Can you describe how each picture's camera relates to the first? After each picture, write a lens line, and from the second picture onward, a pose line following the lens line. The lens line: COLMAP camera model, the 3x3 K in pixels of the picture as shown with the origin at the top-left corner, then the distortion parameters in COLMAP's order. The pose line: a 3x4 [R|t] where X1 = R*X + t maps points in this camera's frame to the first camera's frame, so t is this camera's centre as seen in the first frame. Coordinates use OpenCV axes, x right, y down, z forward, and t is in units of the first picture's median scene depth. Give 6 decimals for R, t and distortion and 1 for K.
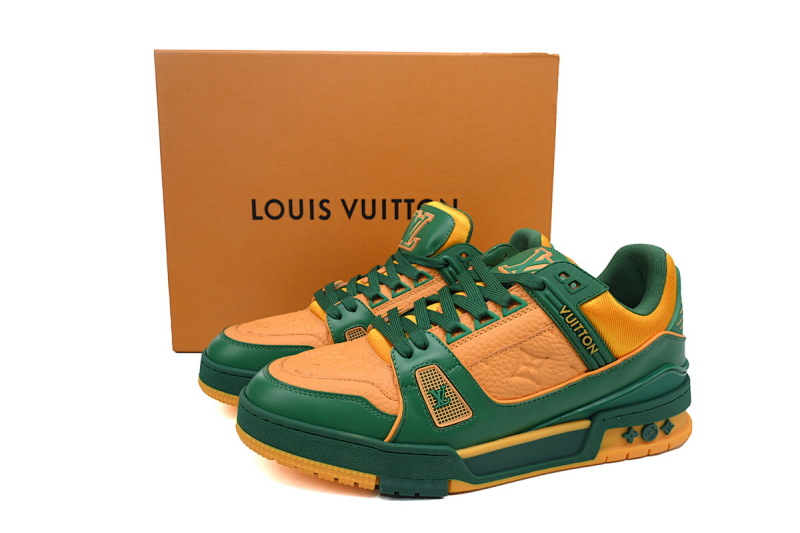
lens RADIAL K [[635.5, 0, 400.0], [0, 635.5, 266.5], [0, 0, 1]] dist [-0.000426, 0.000582]
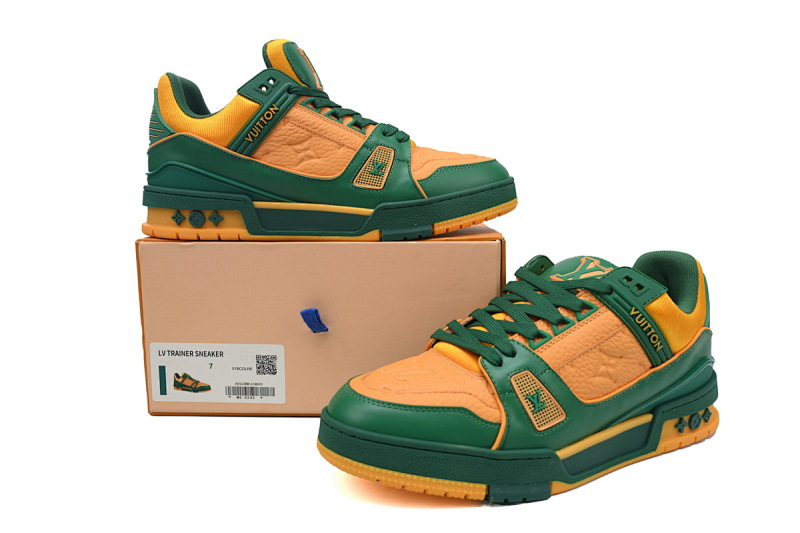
lens RADIAL K [[635.5, 0, 400.0], [0, 635.5, 266.5], [0, 0, 1]] dist [-0.000426, 0.000582]
pose [[0.975721, -0.034317, 0.216312, -0.357153], [0.044426, 0.998128, -0.042043, 0.020516], [-0.214464, 0.050632, 0.975419, 0.033270]]
